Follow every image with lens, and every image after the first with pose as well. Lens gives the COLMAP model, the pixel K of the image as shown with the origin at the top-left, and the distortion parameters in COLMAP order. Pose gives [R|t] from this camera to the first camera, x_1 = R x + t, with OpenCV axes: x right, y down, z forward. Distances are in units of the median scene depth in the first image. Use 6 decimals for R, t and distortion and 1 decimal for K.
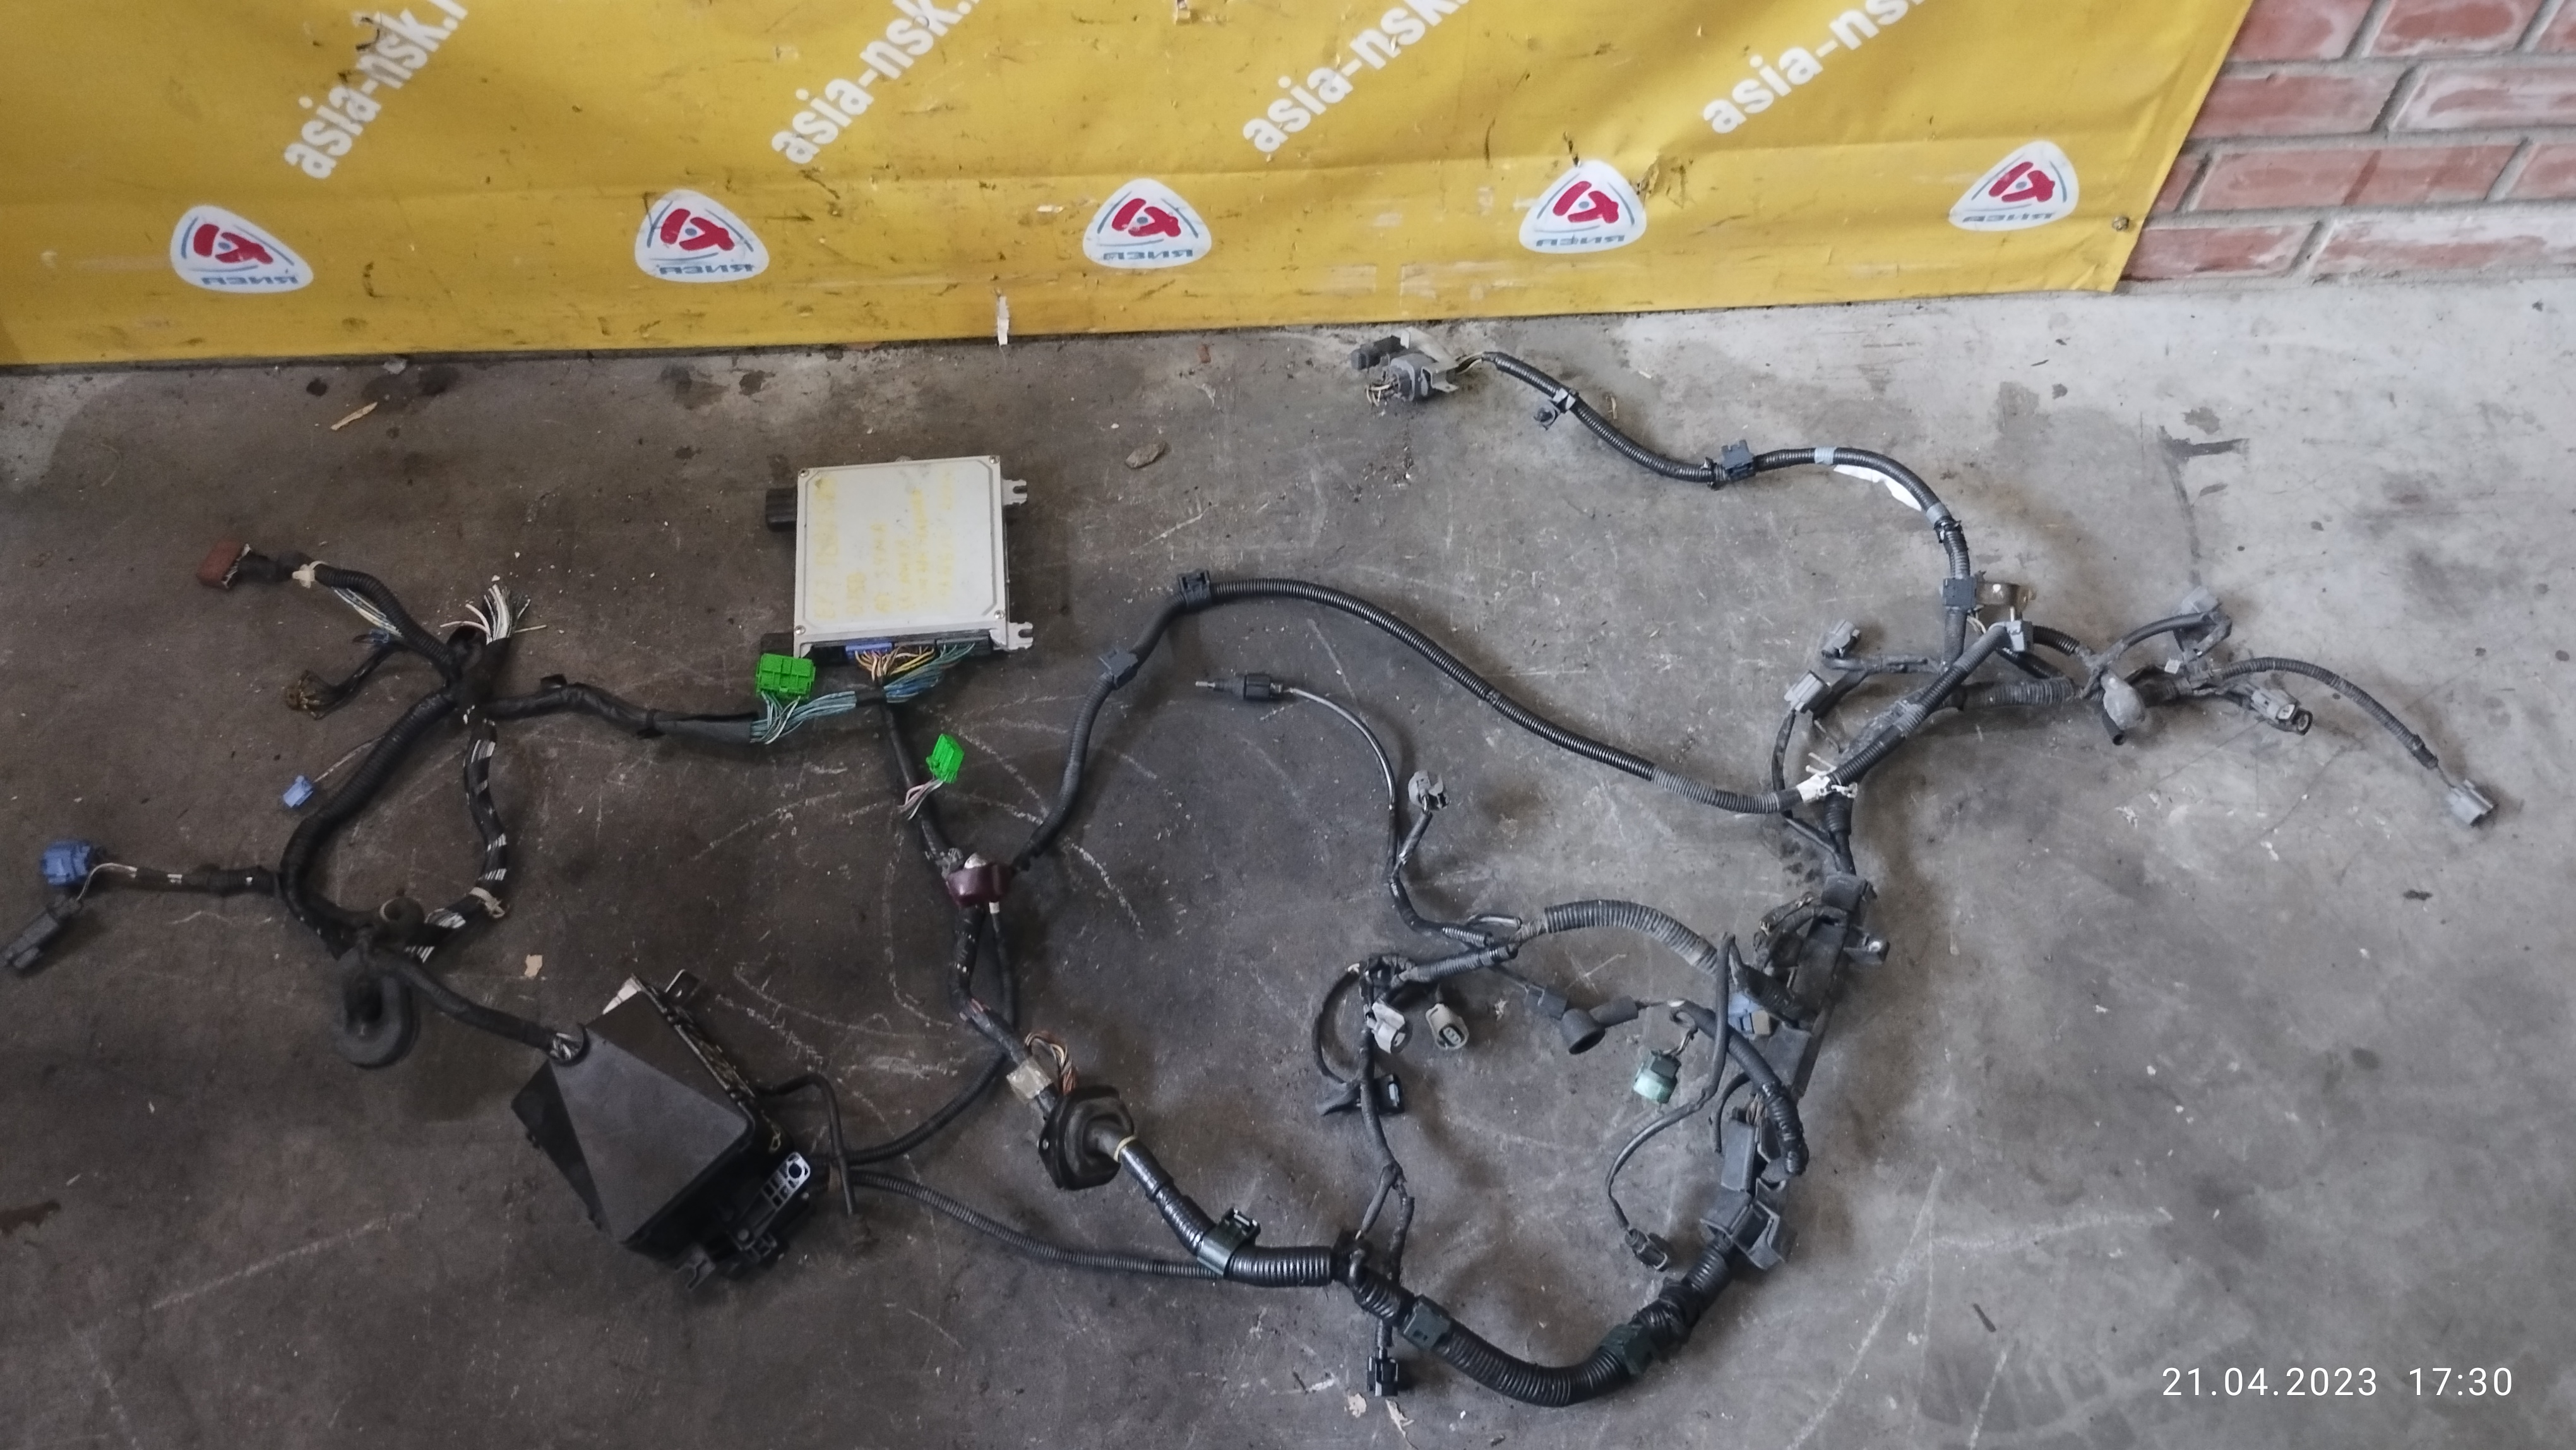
lens RADIAL K [[2219.9, 0, 1288.0], [0, 2219.9, 725.0], [0, 0, 1]] dist [0.078272, -0.105806]
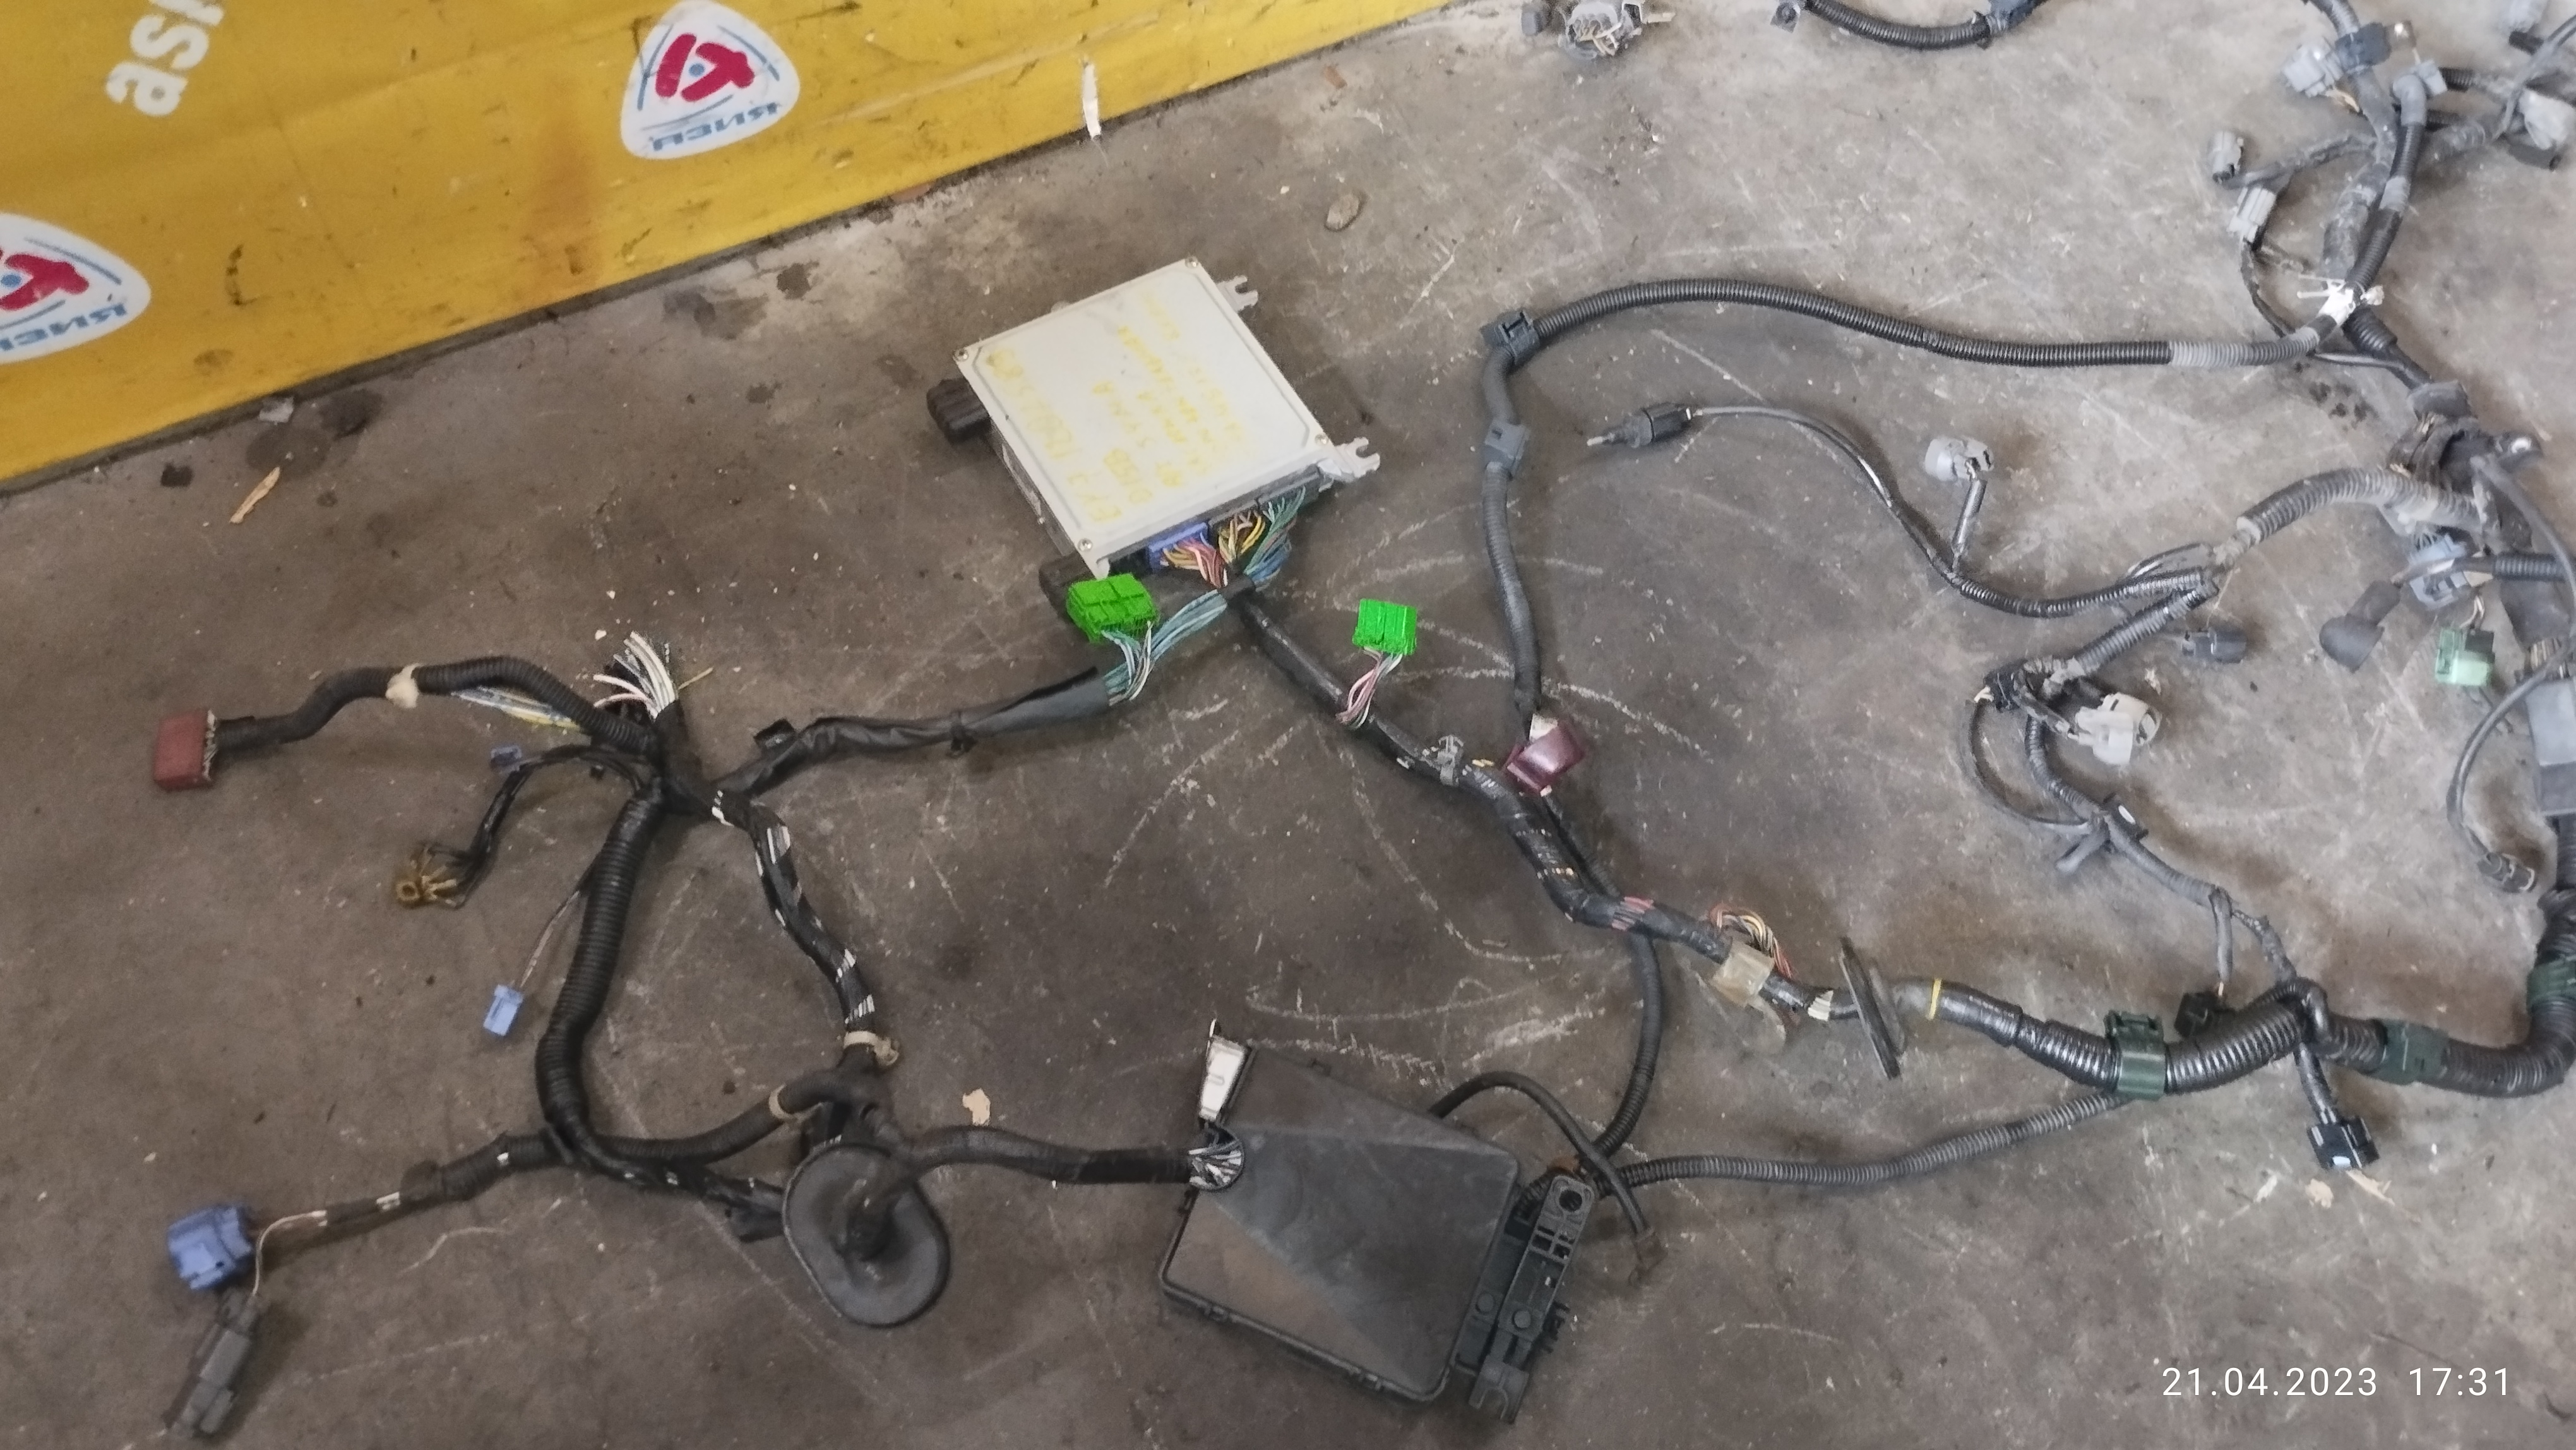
lens RADIAL K [[2219.9, 0, 1288.0], [0, 2219.9, 725.0], [0, 0, 1]] dist [0.078272, -0.105806]
pose [[0.900753, -0.344874, 0.264018, -0.358571], [0.343628, 0.937641, 0.052437, -0.003445], [-0.265638, 0.043491, 0.963091, 0.293667]]
